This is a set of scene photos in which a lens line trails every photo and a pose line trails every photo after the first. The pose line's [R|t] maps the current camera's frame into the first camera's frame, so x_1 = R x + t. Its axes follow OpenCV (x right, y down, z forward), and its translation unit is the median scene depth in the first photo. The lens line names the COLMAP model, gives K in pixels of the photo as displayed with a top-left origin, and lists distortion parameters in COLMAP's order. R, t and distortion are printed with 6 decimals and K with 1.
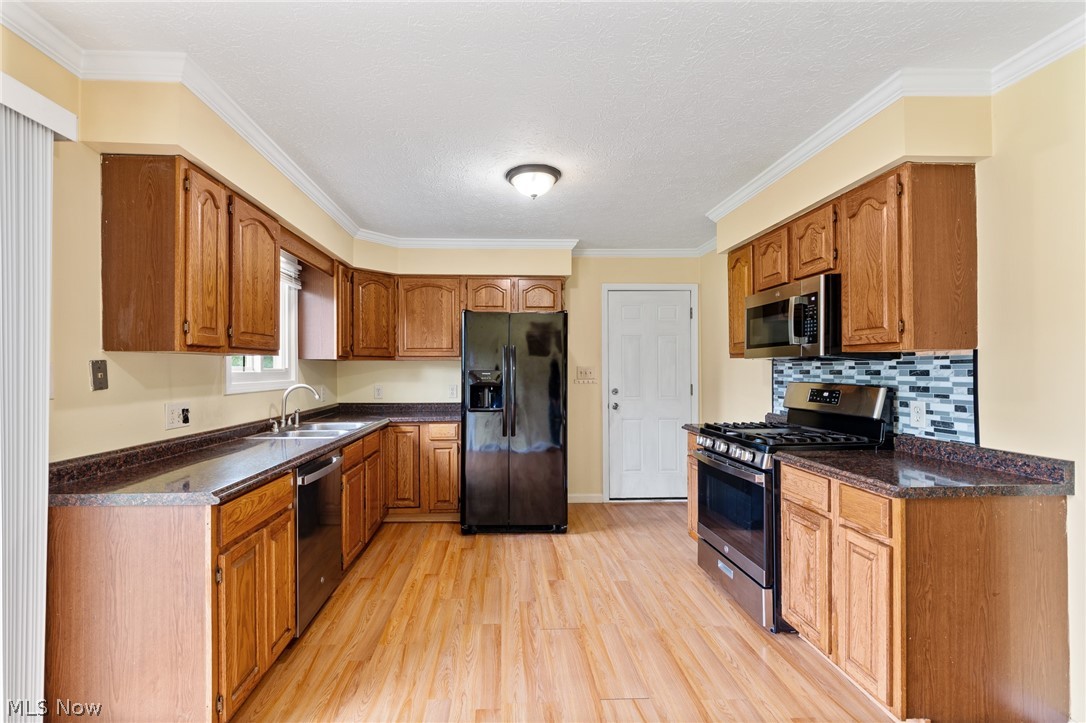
lens RADIAL K [[481.8, 0, 517.1], [0, 481.8, 367.5], [0, 0, 1]] dist [0.000988, 0.001899]
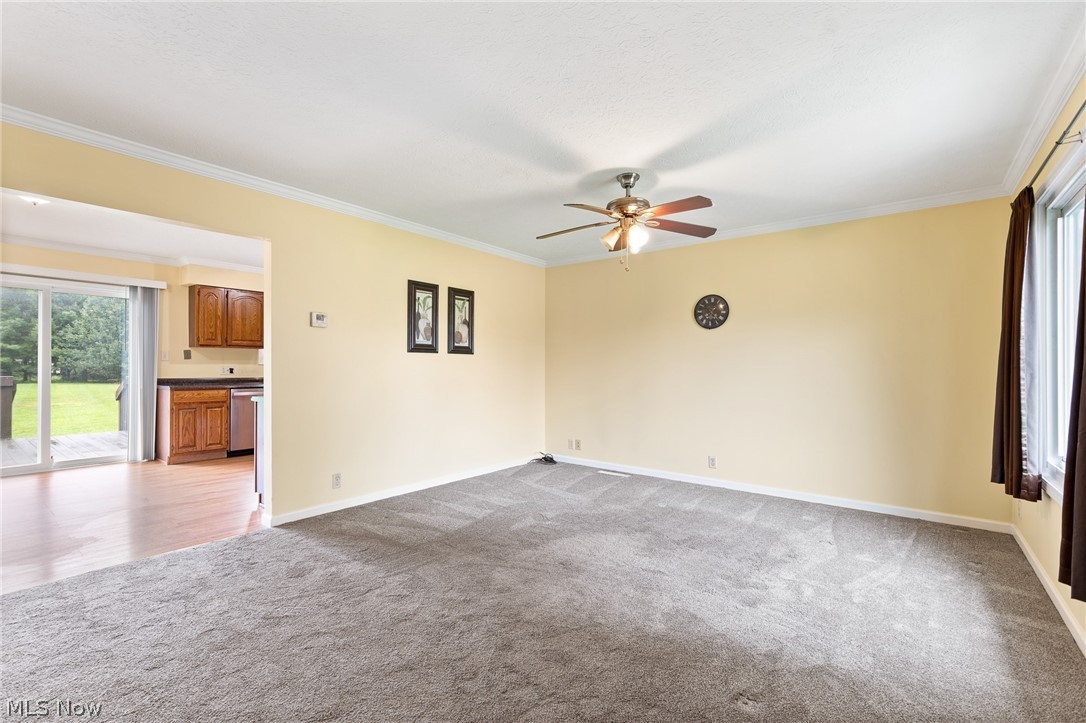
lens RADIAL K [[481.8, 0, 524.7], [0, 481.8, 368.4], [0, 0, 1]] dist [0.000988, 0.001899]
pose [[0.747192, 0.014742, -0.664444, 2.755713], [-0.011225, 0.999891, 0.009562, 0.048059], [0.664513, 0.000314, 0.747277, 0.066279]]
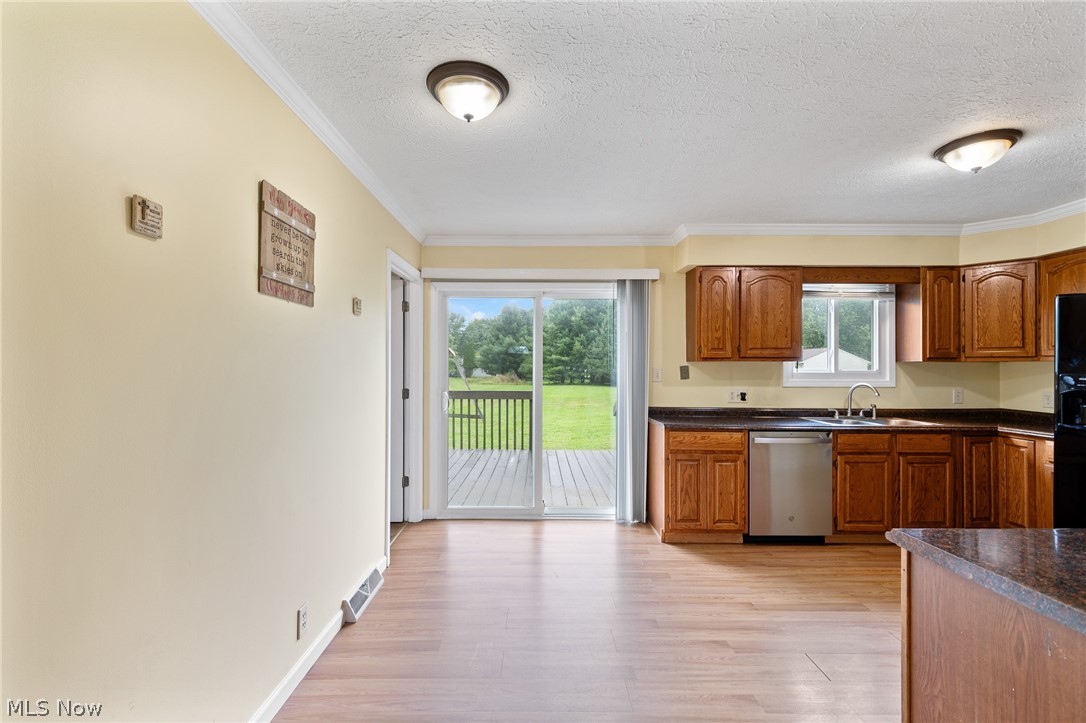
lens RADIAL K [[481.8, 0, 536.8], [0, 481.8, 367.5], [0, 0, 1]] dist [0.000988, 0.001899]
pose [[-0.034454, 0.003778, -0.999399, 1.268516], [0.000564, 0.999993, 0.003761, -0.015166], [0.999406, -0.000434, -0.034456, 0.355758]]
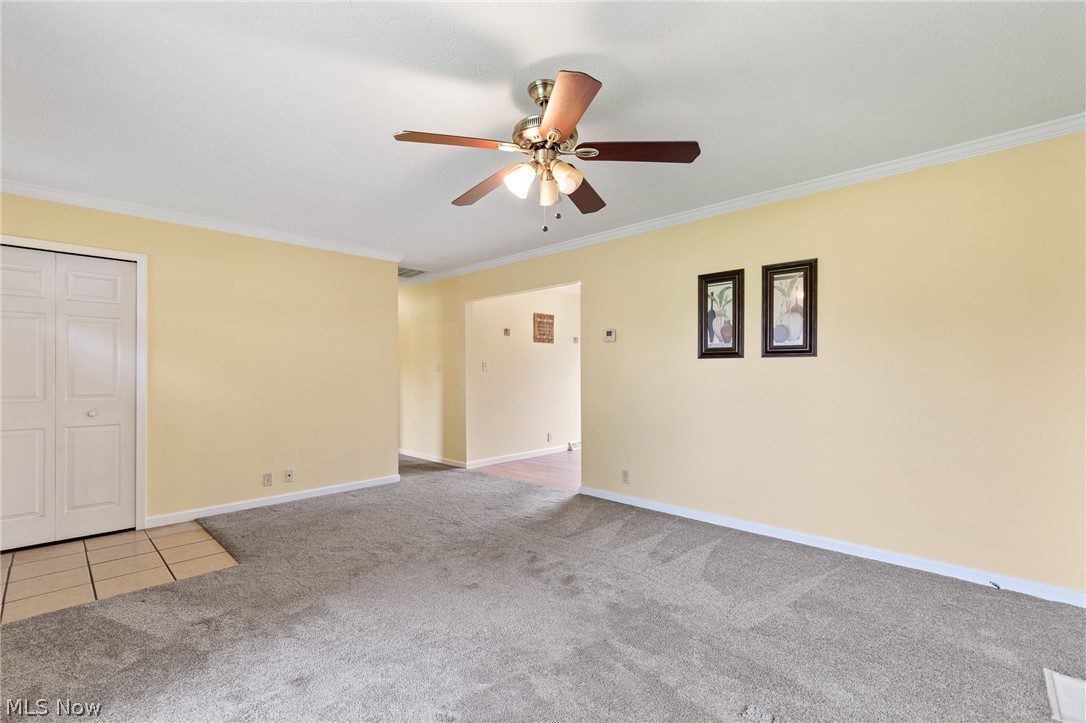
lens RADIAL K [[481.8, 0, 537.1], [0, 481.8, 379.8], [0, 0, 1]] dist [0.000988, 0.001899]
pose [[-0.720774, 0.018580, -0.692921, 2.693845], [0.005009, 0.999754, 0.021598, 0.041580], [0.693152, 0.012096, -0.720690, 2.210314]]
